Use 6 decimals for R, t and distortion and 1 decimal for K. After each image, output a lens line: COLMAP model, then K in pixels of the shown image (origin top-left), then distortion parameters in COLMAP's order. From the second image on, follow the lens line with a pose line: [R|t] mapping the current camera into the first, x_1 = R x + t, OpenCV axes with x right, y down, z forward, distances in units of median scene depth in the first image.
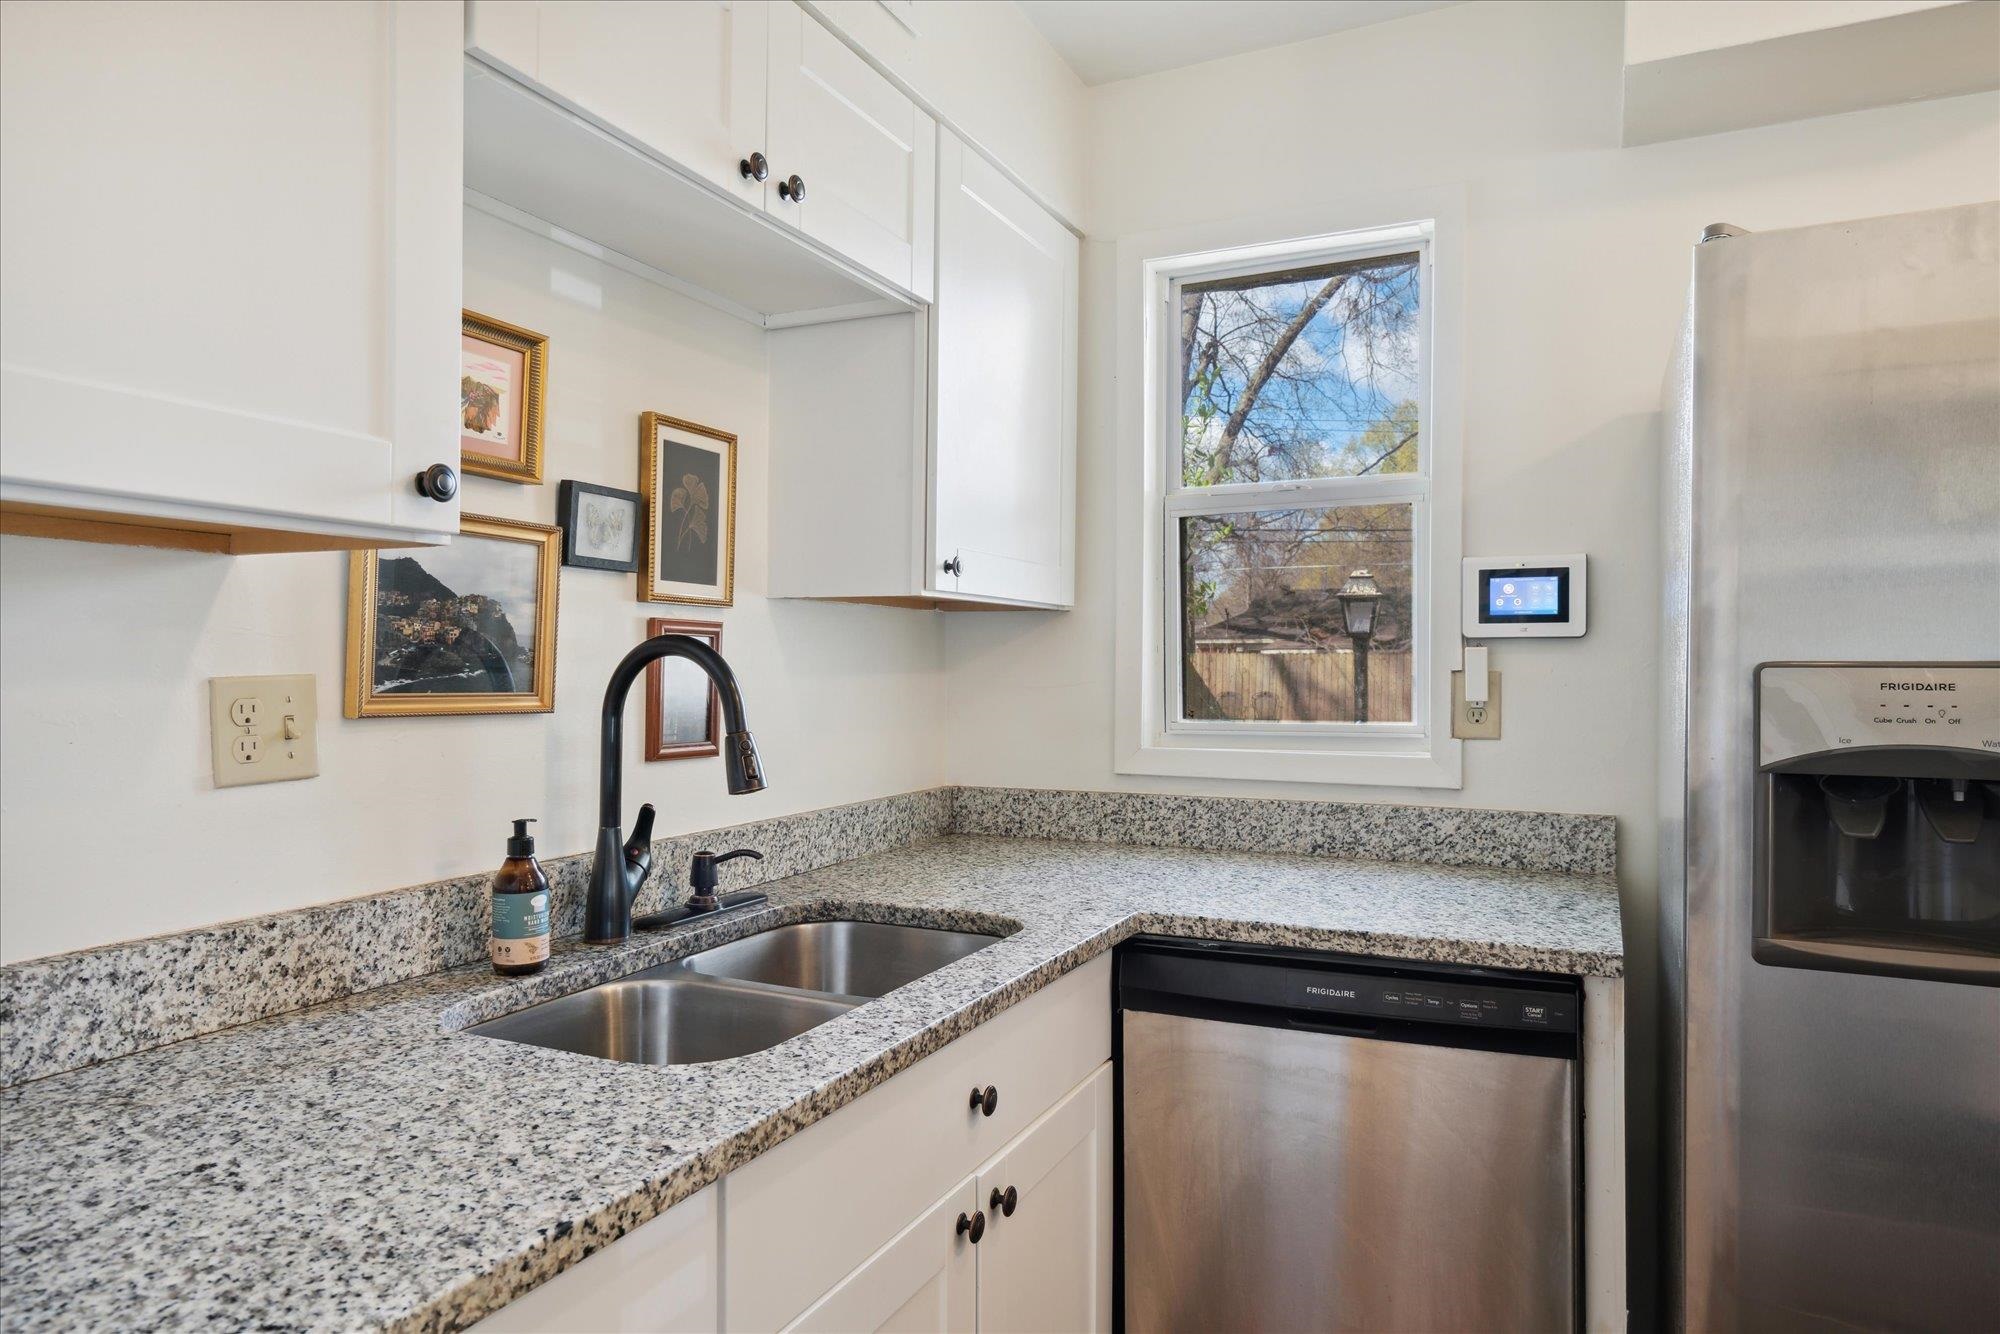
lens RADIAL K [[1229.2, 0, 1001.4], [0, 1229.2, 689.7], [0, 0, 1]] dist [0.003083, -0.000186]
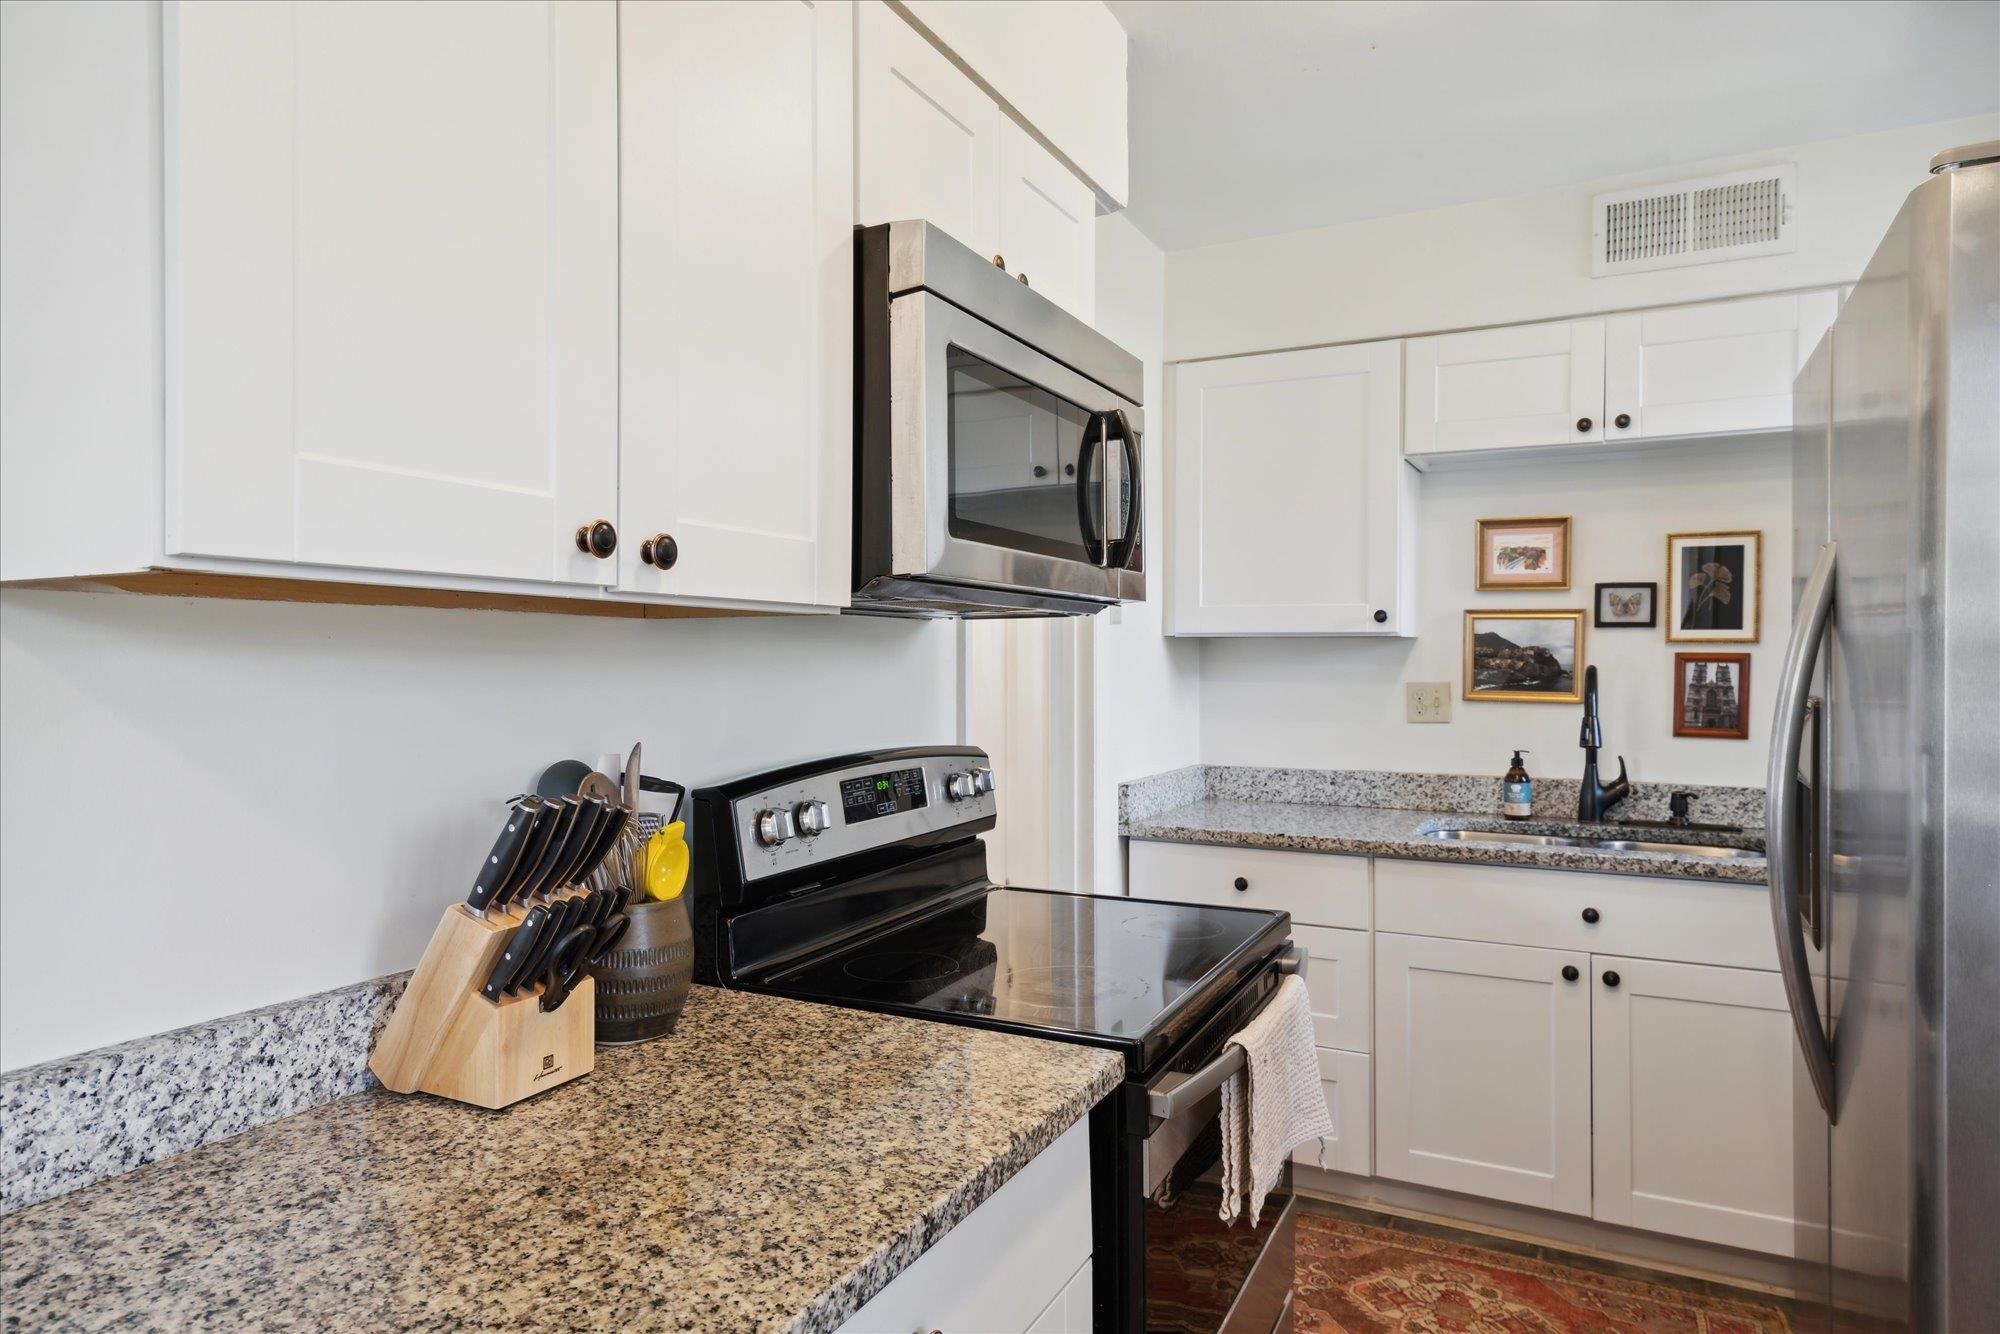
lens RADIAL K [[1204.1, 0, 1000.0], [0, 1204.1, 667.0], [0, 0, 1]] dist [0.017846, 0.000970]
pose [[-0.036463, 0.002656, -0.999331, 1.719920], [-0.024428, 0.999695, 0.003549, -0.025916], [0.999036, 0.024541, -0.036387, 0.151529]]
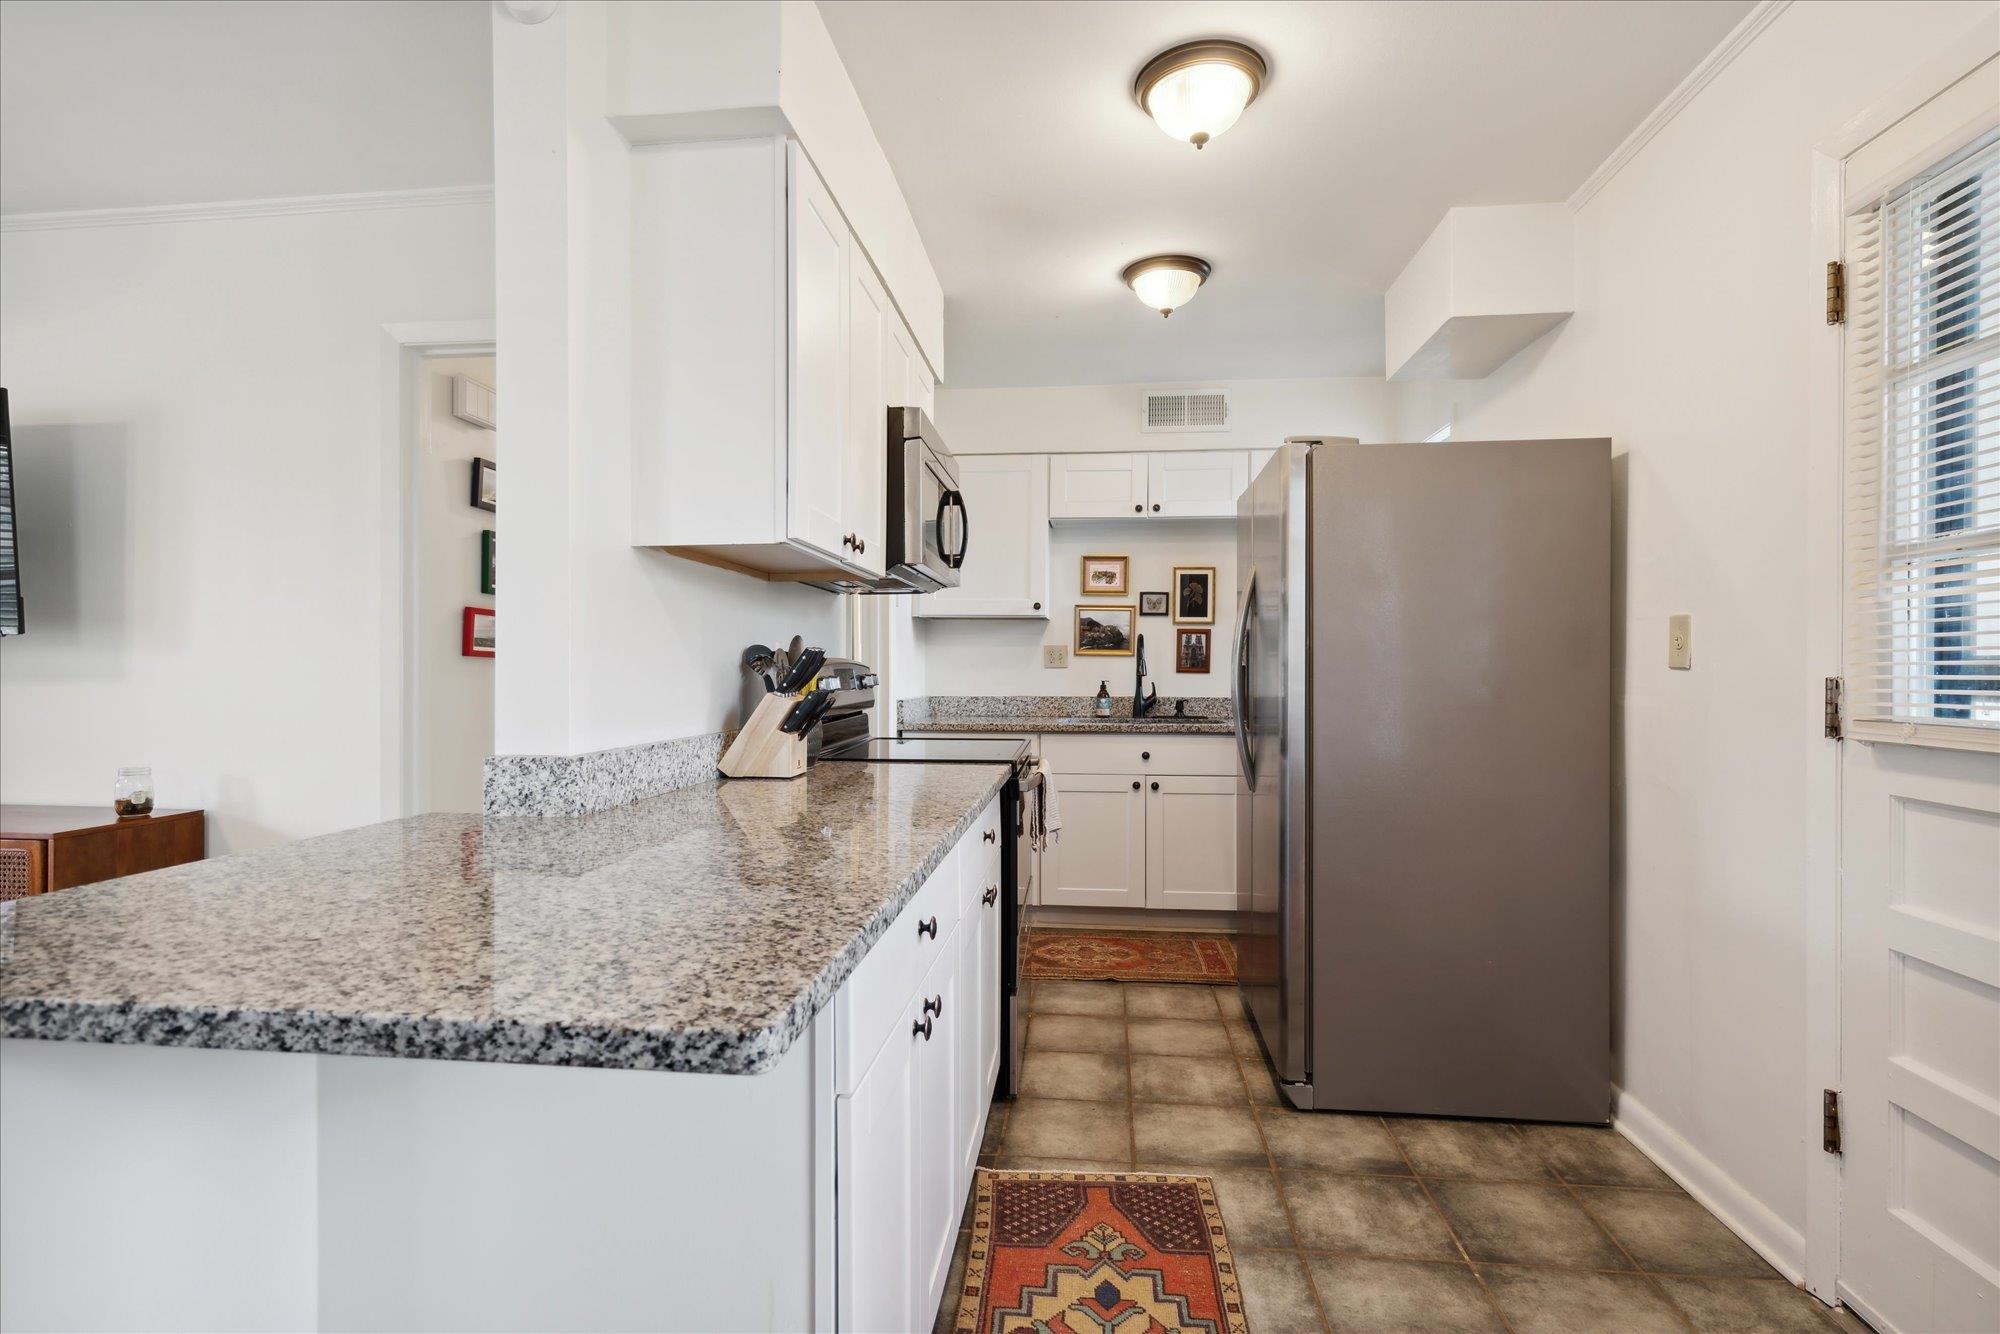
lens RADIAL K [[975.3, 0, 984.9], [0, 975.3, 671.4], [0, 0, 1]] dist [0.001252, 0.000400]
pose [[0.313470, 0.000633, -0.949598, 2.442676], [-0.024426, 0.999674, -0.007396, 0.104676], [0.949284, 0.025513, 0.313383, -0.362704]]
